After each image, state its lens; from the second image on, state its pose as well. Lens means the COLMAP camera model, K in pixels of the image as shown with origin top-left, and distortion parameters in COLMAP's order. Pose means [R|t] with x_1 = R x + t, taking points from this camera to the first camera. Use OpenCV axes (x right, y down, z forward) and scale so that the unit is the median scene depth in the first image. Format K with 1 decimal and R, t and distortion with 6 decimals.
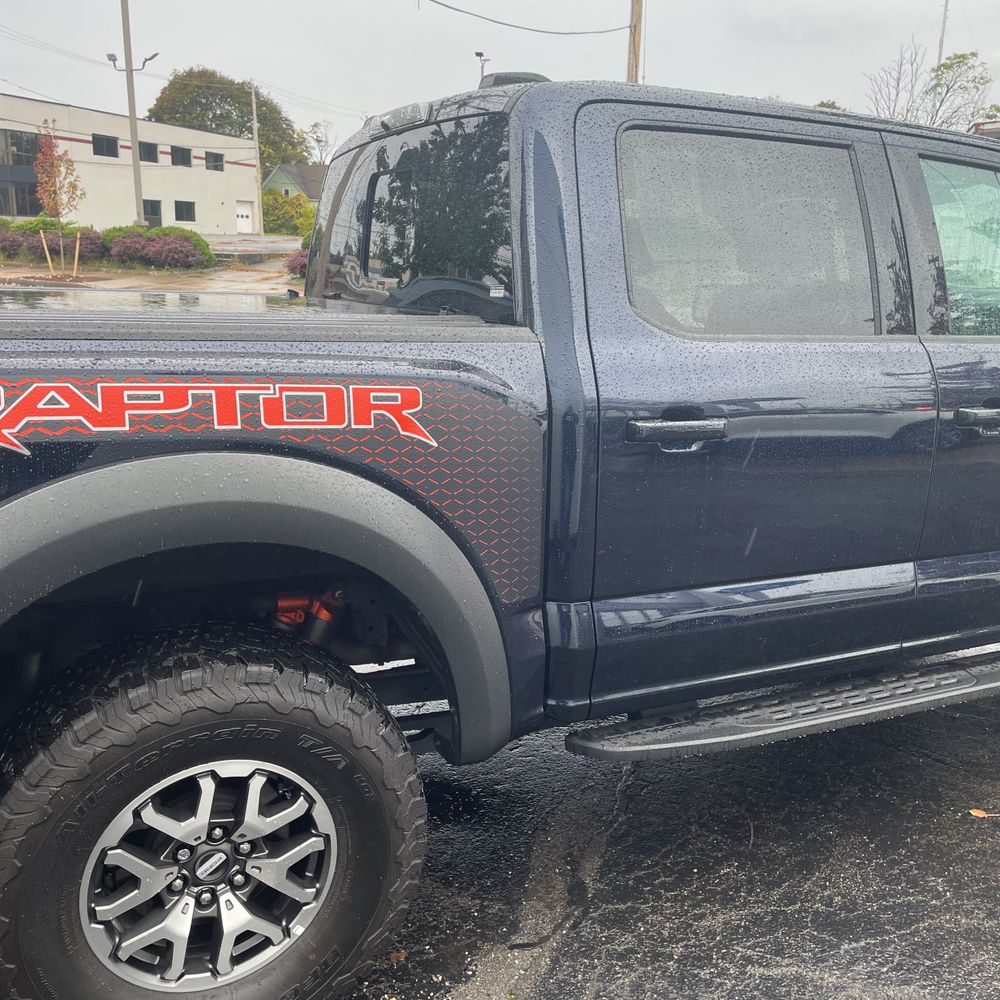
lens RADIAL K [[1000.2, 0, 500.0], [0, 1000.2, 500.0], [0, 0, 1]] dist [0.080469, -0.108175]
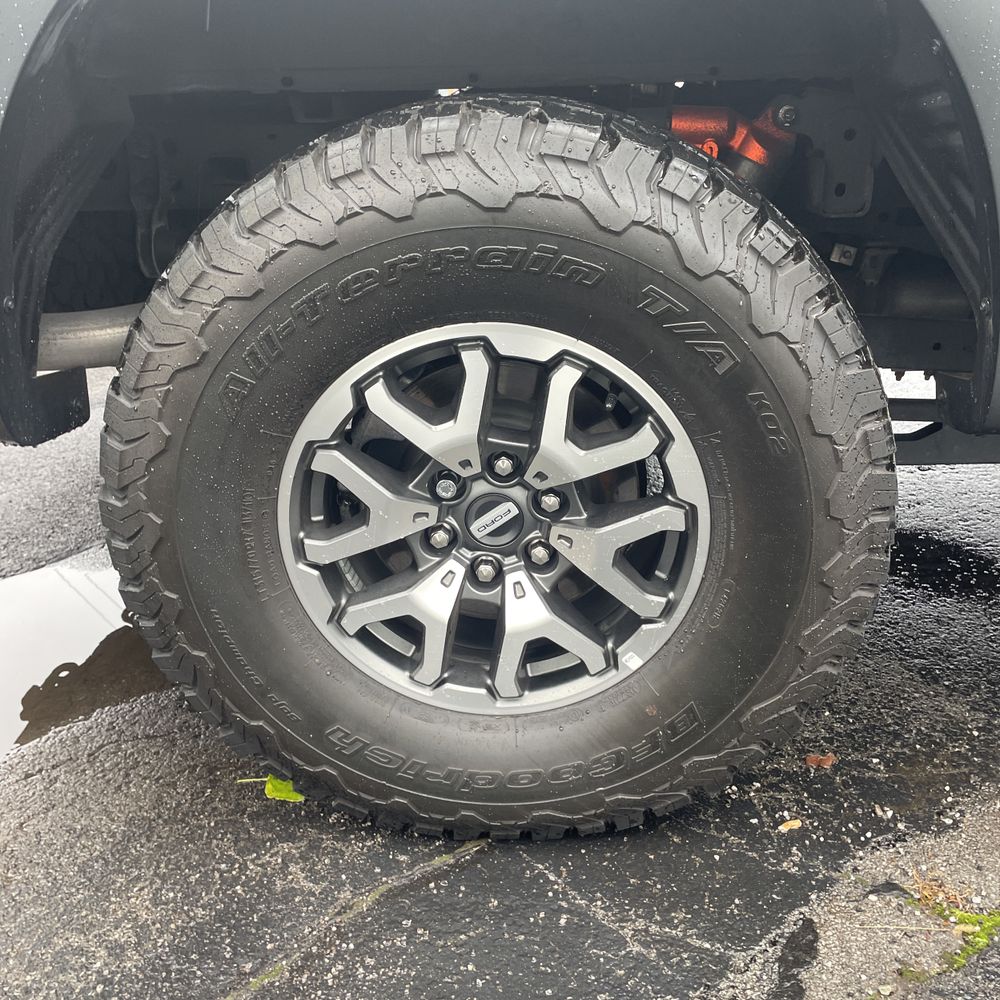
lens RADIAL K [[993.3, 0, 503.4], [0, 993.3, 510.9], [0, 0, 1]] dist [0.081316, -0.098969]
pose [[0.870651, 0.146071, -0.469712, -0.008567], [-0.058104, 0.978747, 0.196670, 0.240182], [0.488457, -0.143939, 0.860634, 0.501268]]
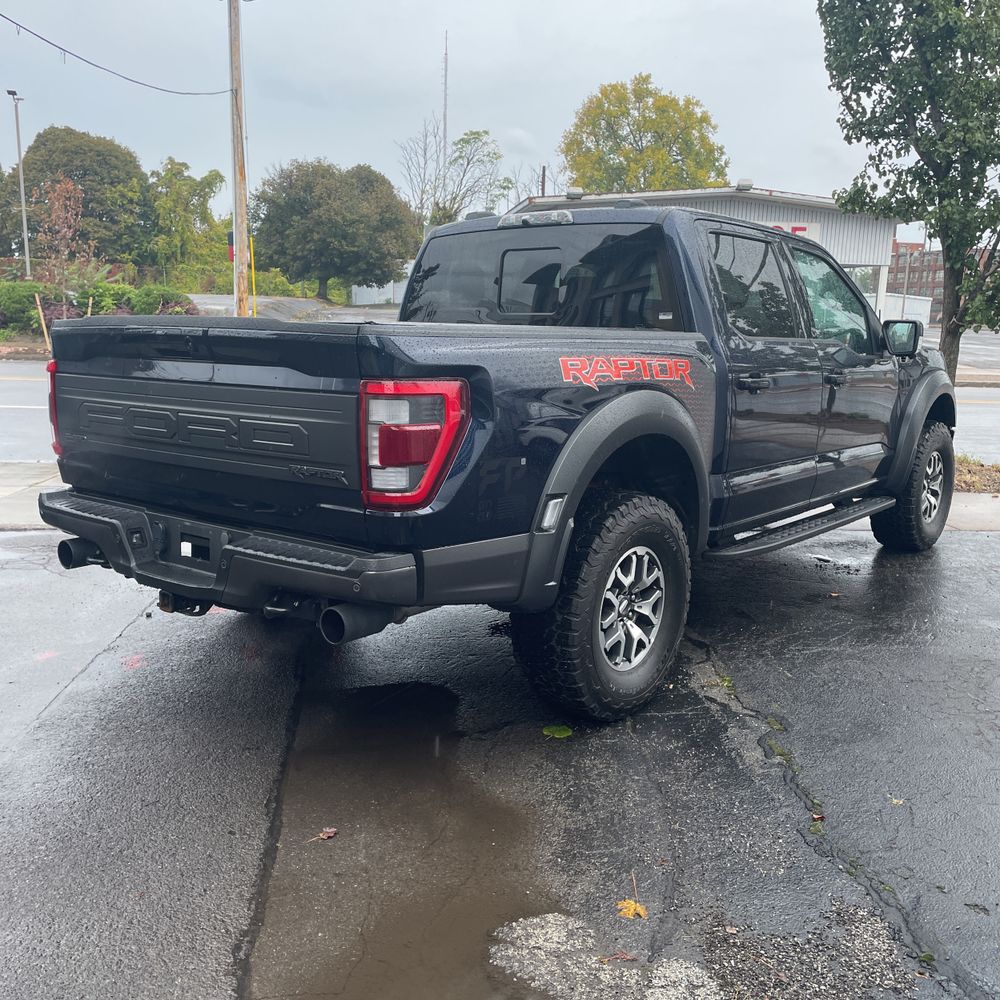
lens RADIAL K [[1018.9, 0, 505.5], [0, 1018.9, 497.6], [0, 0, 1]] dist [0.095845, -0.134860]
pose [[0.898443, -0.083808, 0.431018, -1.320871], [0.106872, 0.993834, -0.029529, 0.184631], [-0.425886, 0.072594, 0.901860, -0.700719]]
